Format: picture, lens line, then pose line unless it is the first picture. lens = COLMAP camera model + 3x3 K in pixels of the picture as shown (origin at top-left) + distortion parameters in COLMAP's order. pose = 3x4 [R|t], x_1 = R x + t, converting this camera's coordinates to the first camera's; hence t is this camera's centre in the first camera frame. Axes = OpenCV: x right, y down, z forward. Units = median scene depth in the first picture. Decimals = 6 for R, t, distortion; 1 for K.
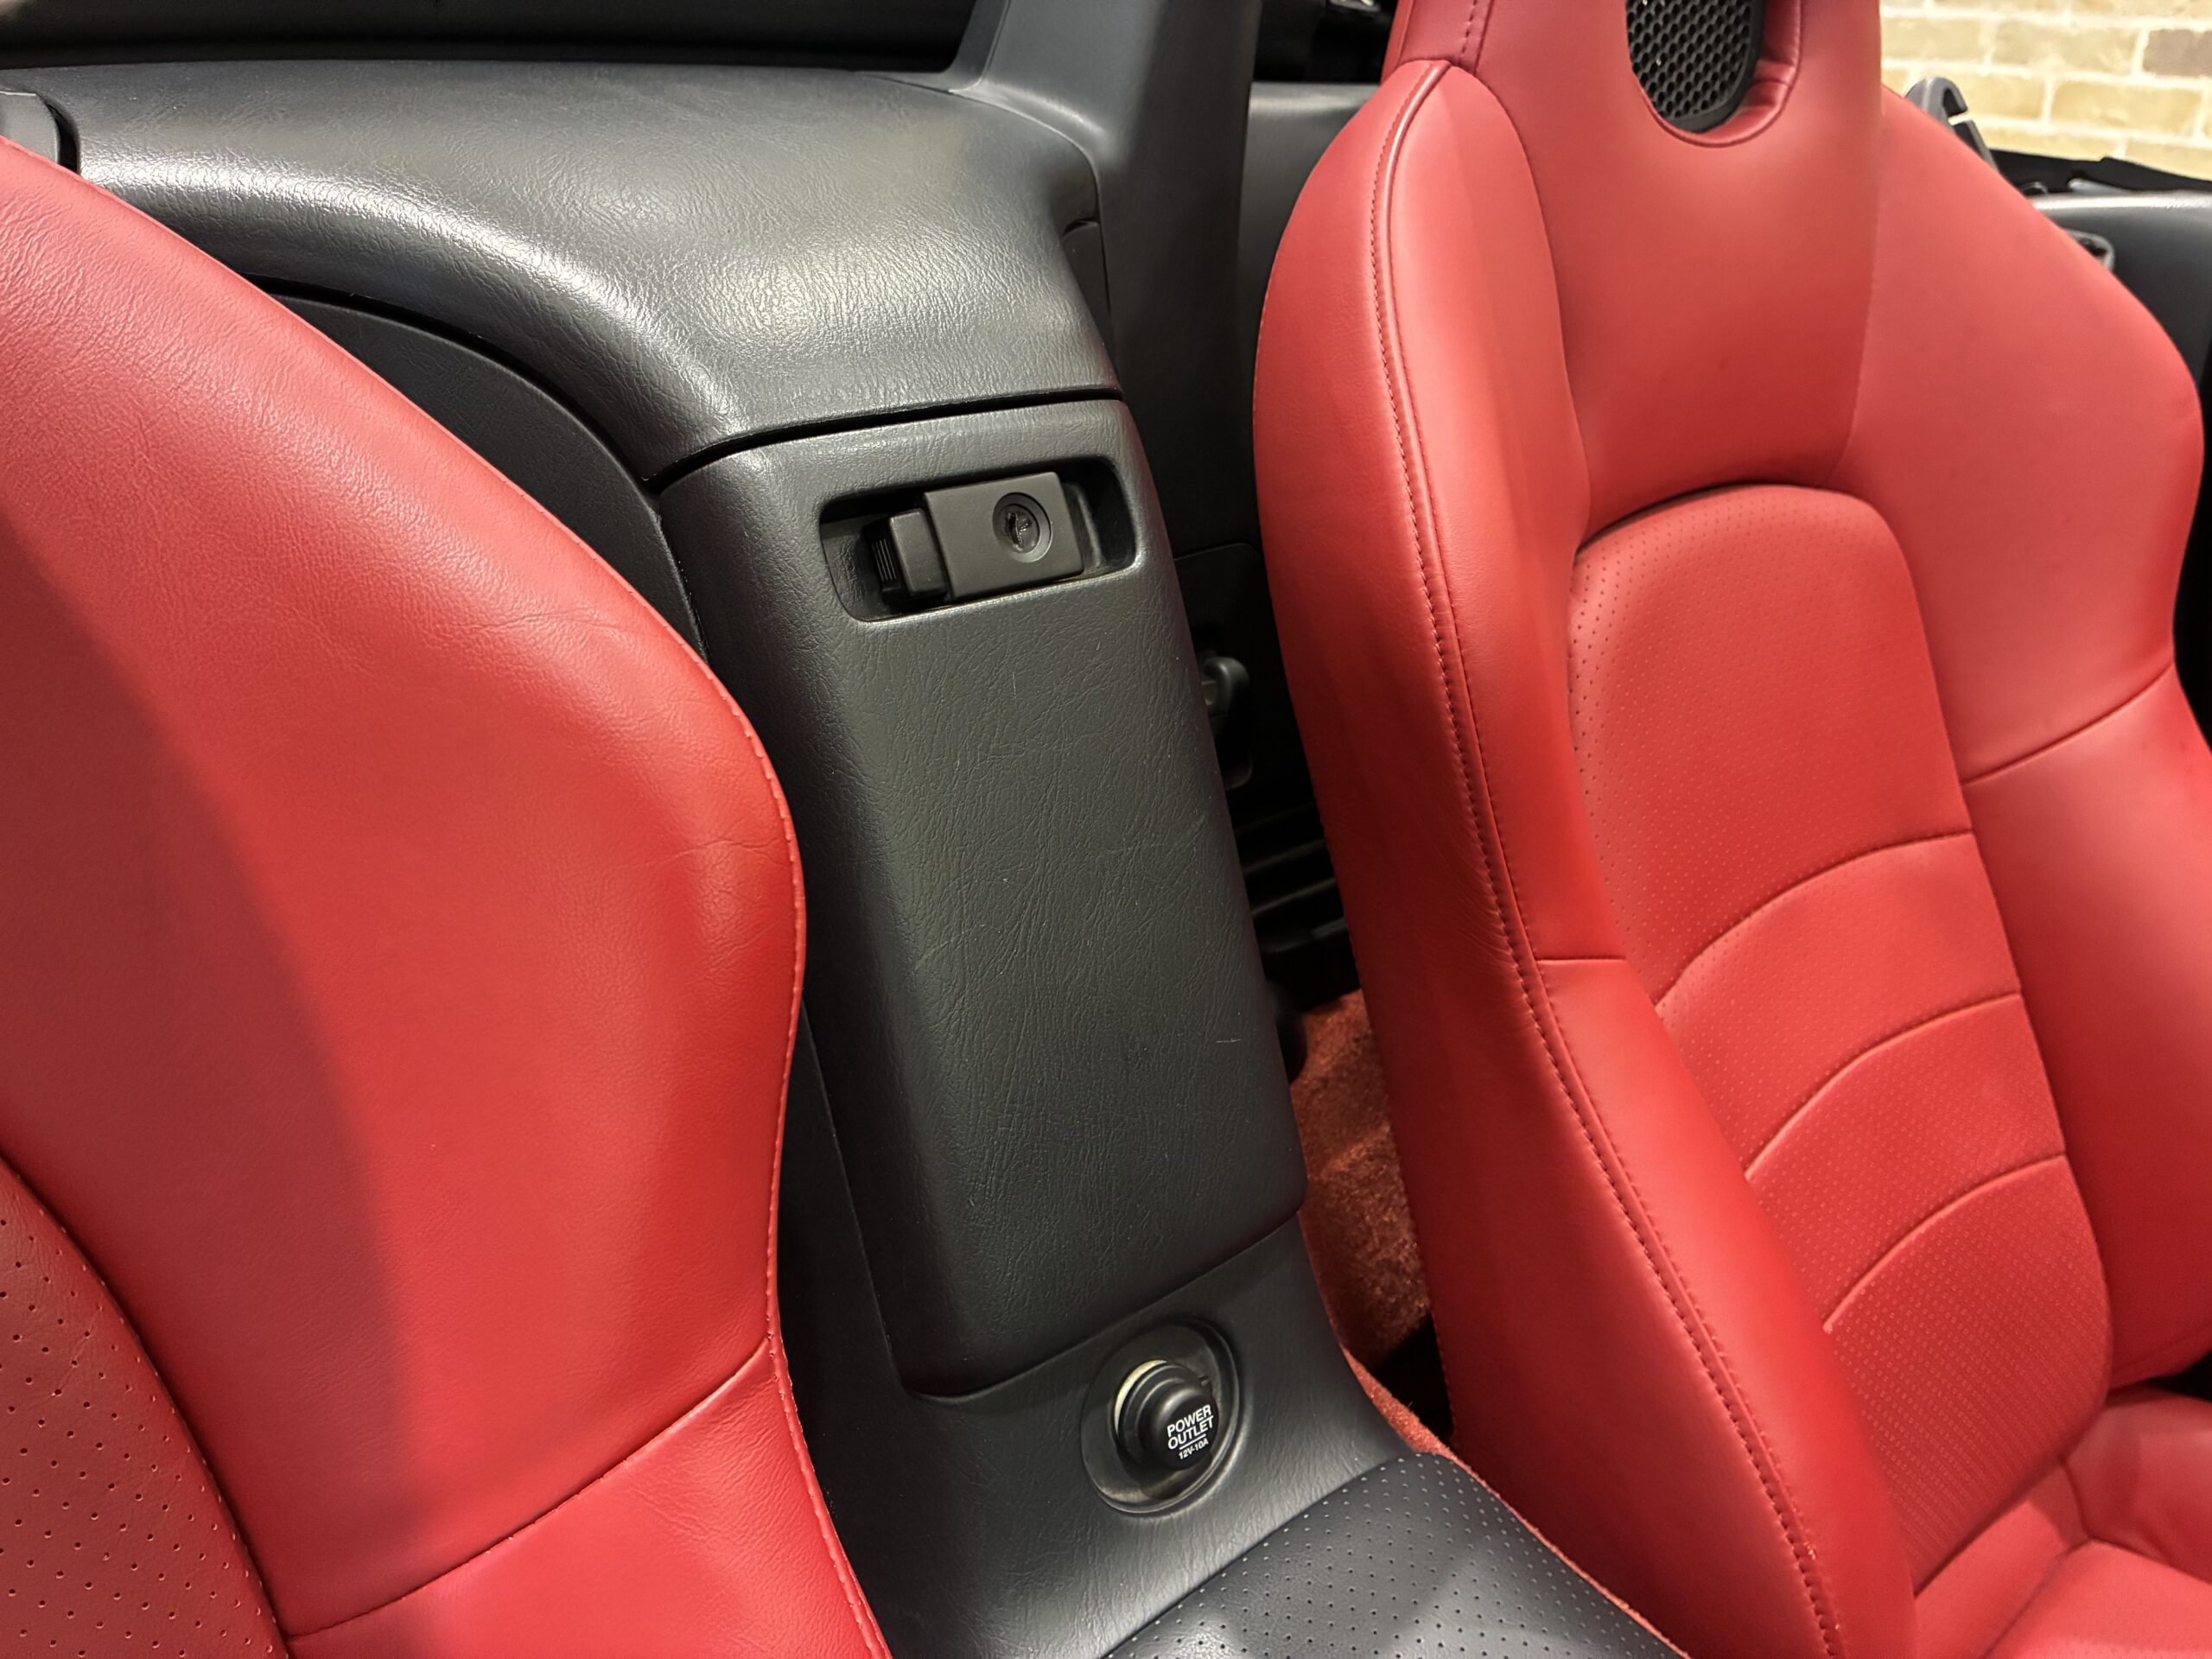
lens RADIAL K [[1720.1, 0, 1106.0], [0, 1720.1, 829.5], [0, 0, 1]] dist [0.012814, -0.000561]
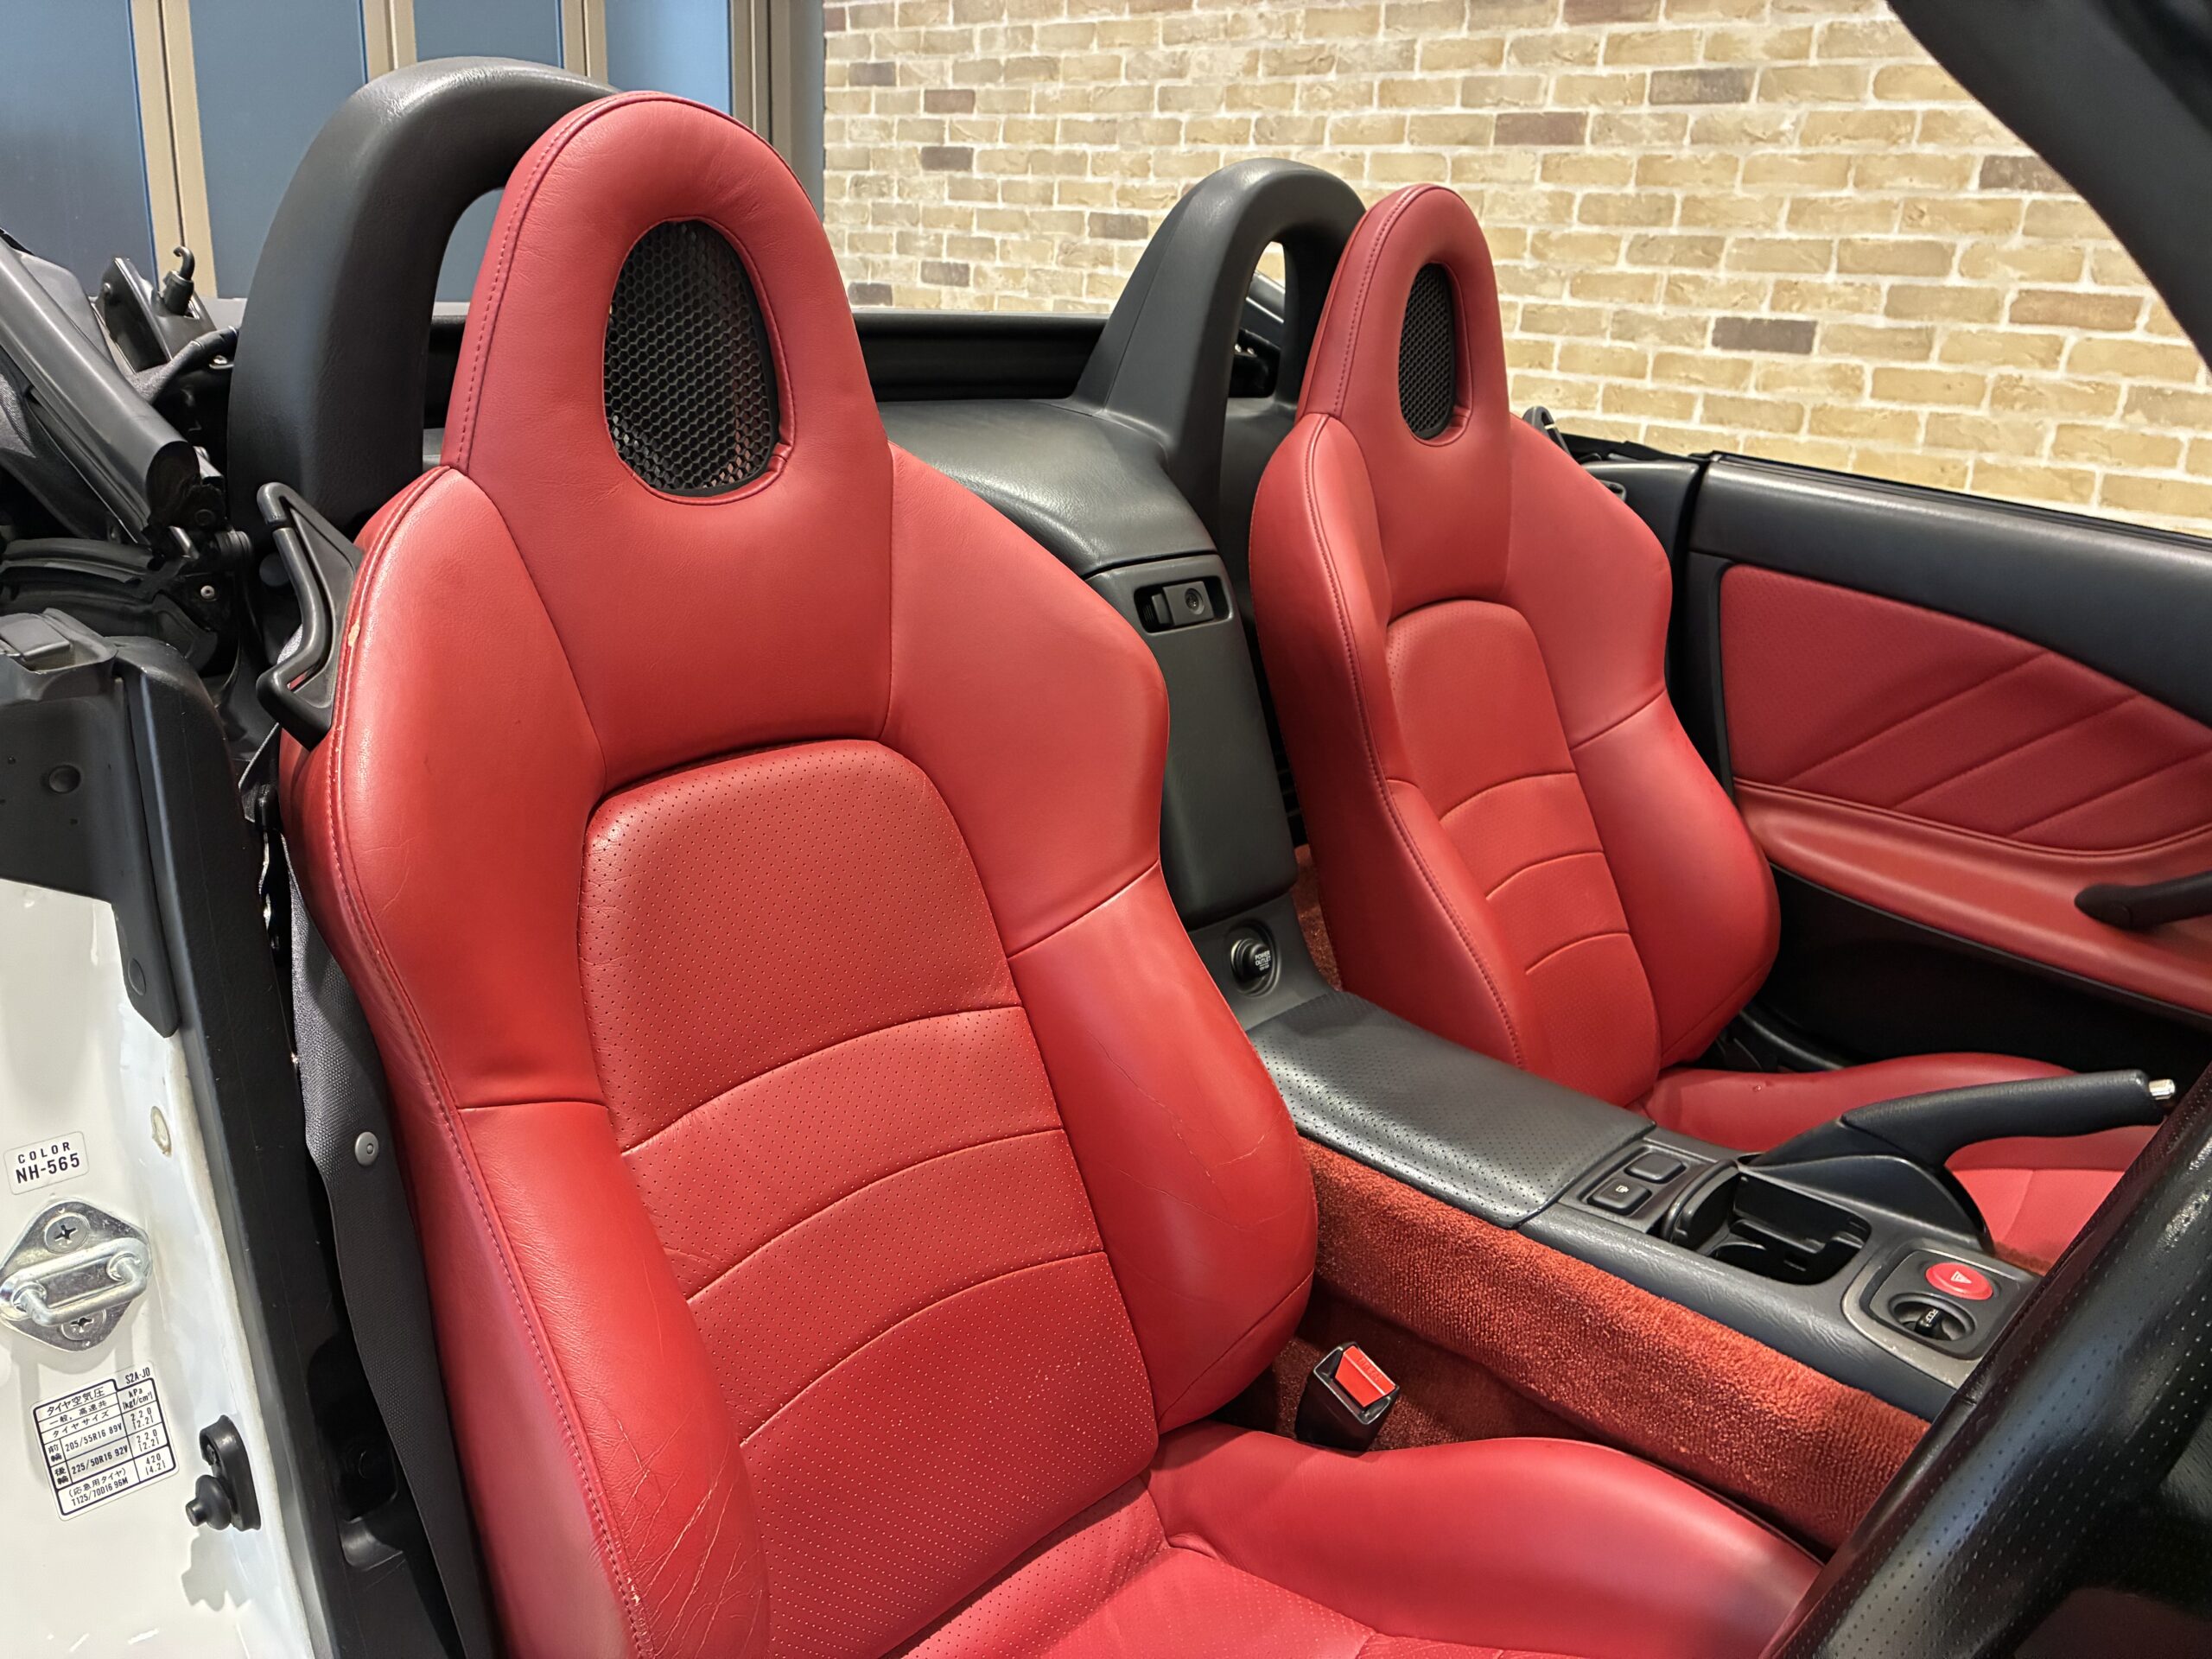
lens RADIAL K [[1684.2, 0, 1096.7], [0, 1684.2, 835.3], [0, 0, 1]] dist [0.022537, 0.003453]
pose [[0.990499, -0.018589, 0.136256, -0.345248], [0.031304, 0.995287, -0.091782, 0.256617], [-0.133907, 0.095176, 0.986413, -0.925409]]
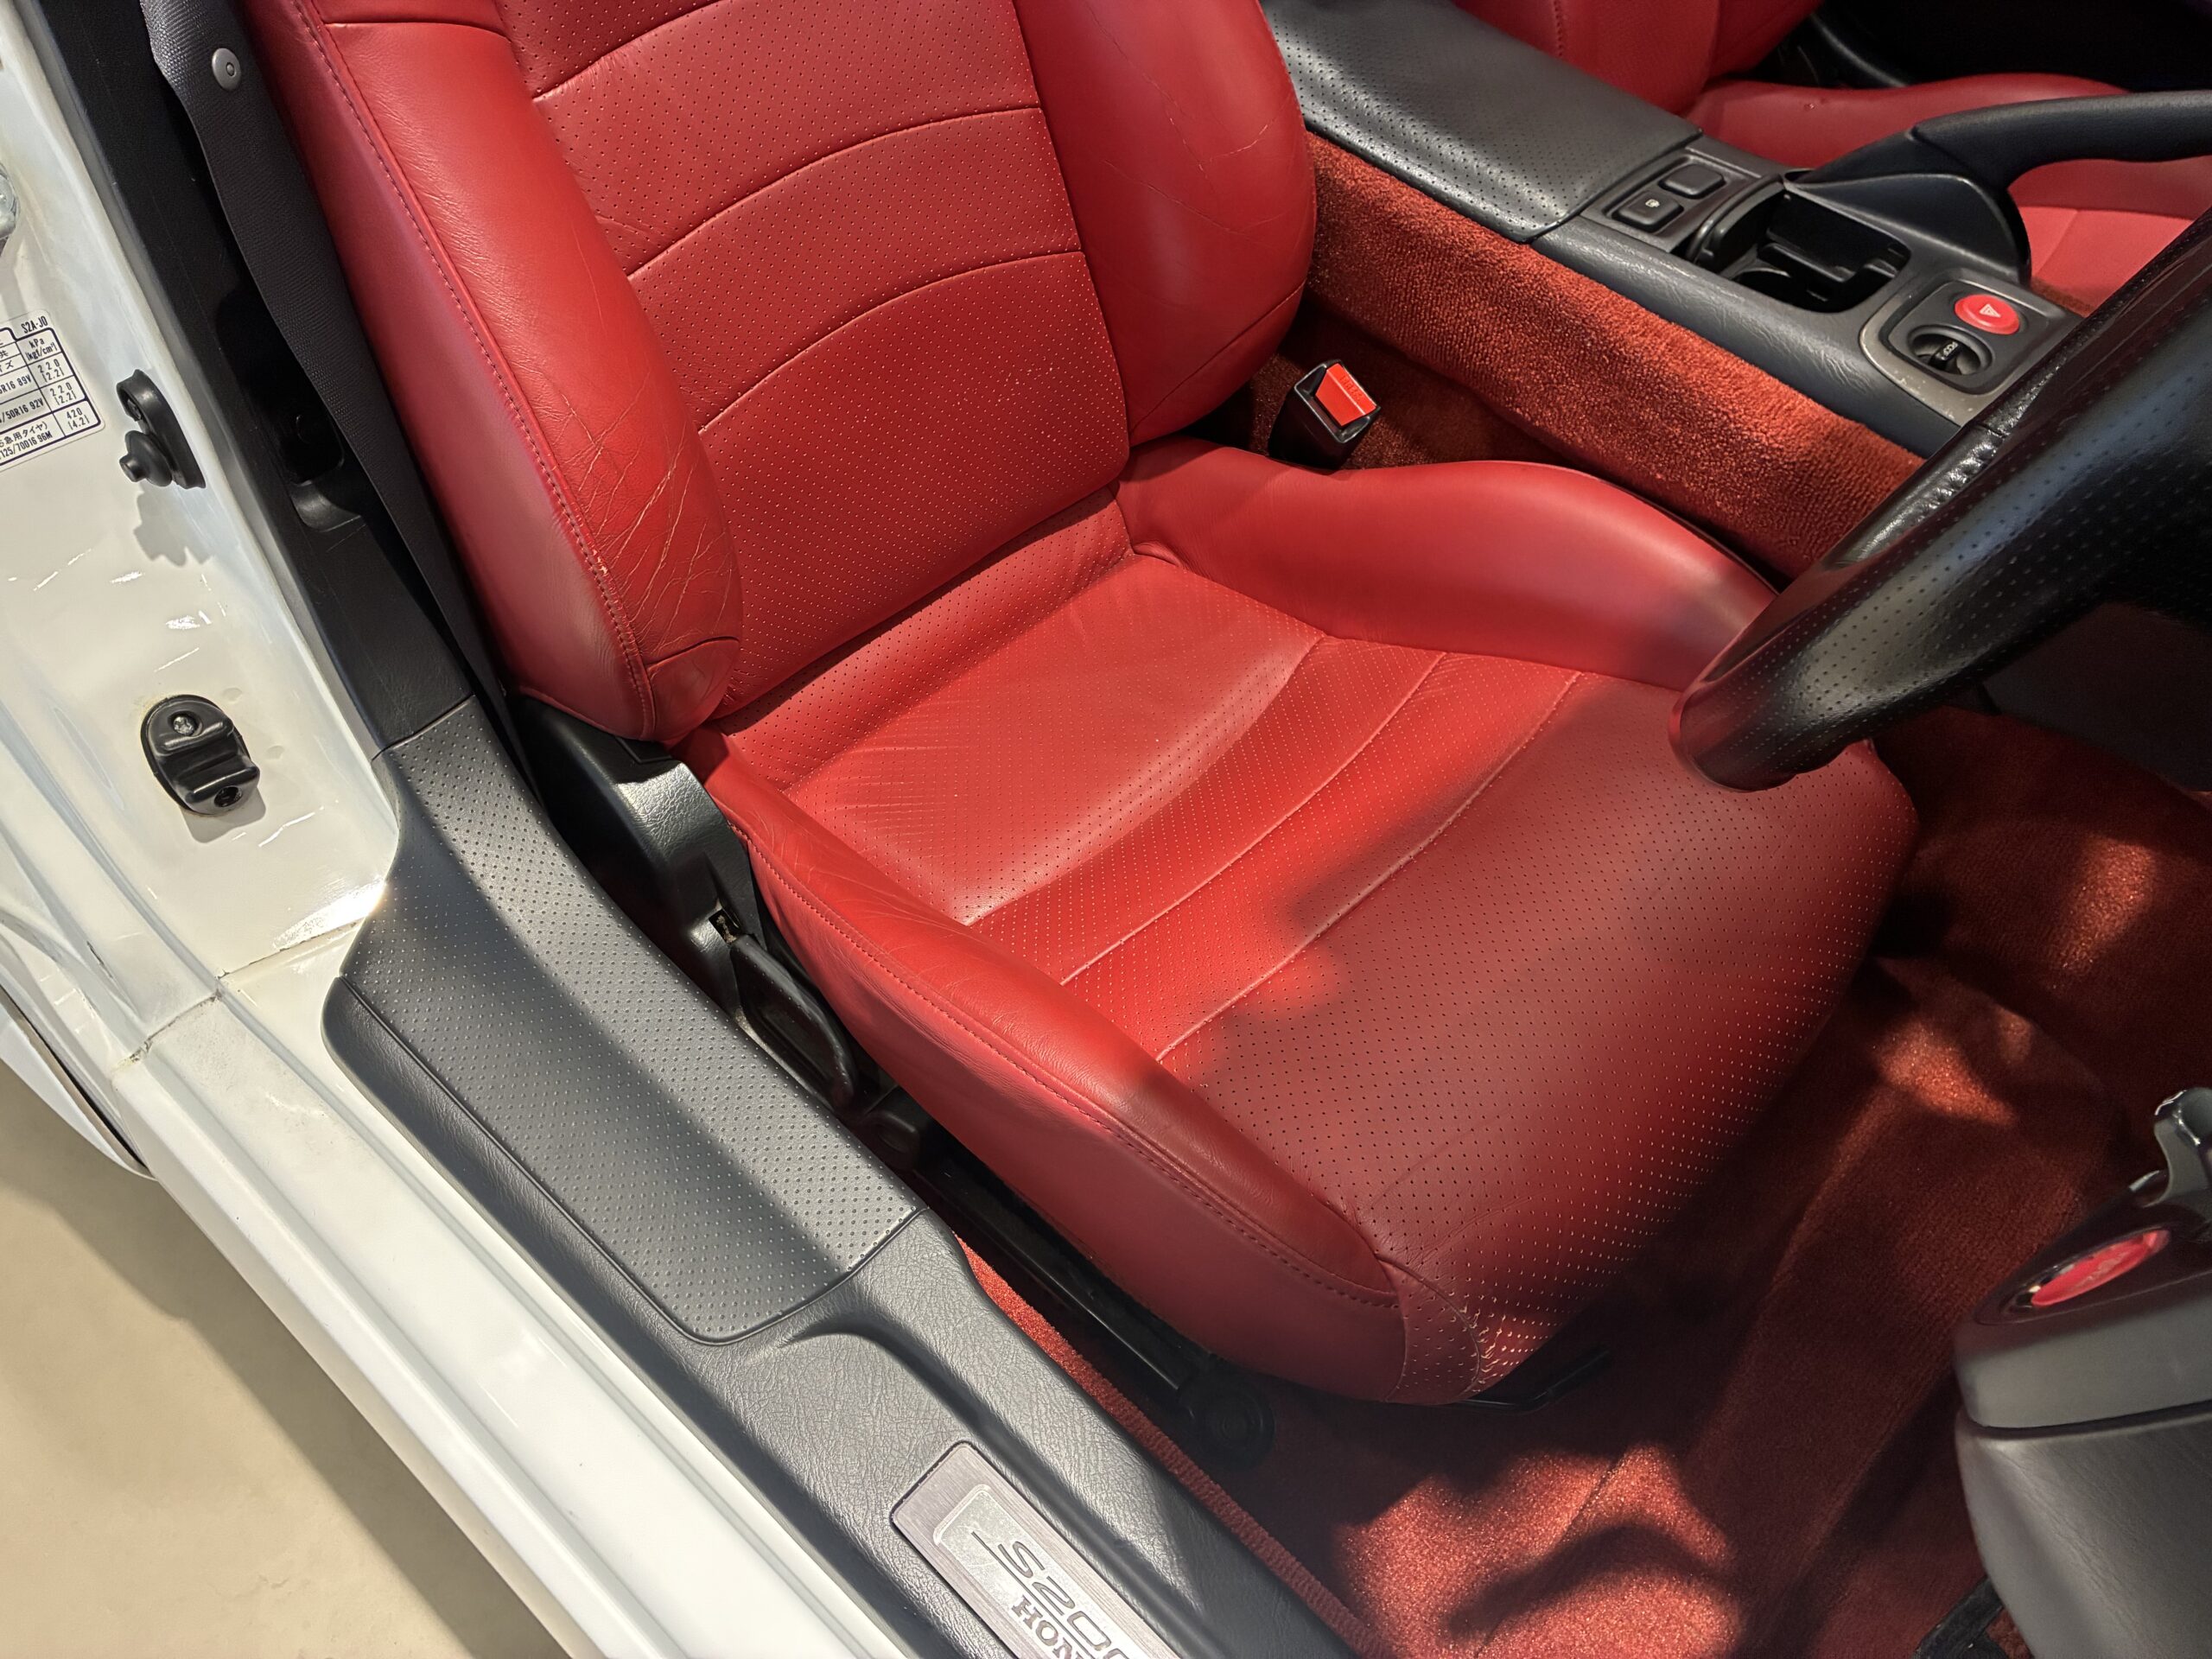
lens RADIAL K [[1698.7, 0, 1101.7], [0, 1698.7, 820.5], [0, 0, 1]] dist [0.020681, -0.003216]
pose [[0.989037, -0.054285, 0.137331, -0.342779], [-0.011916, 0.897609, 0.440631, 0.287873], [-0.147189, -0.437436, 0.887122, -0.863362]]
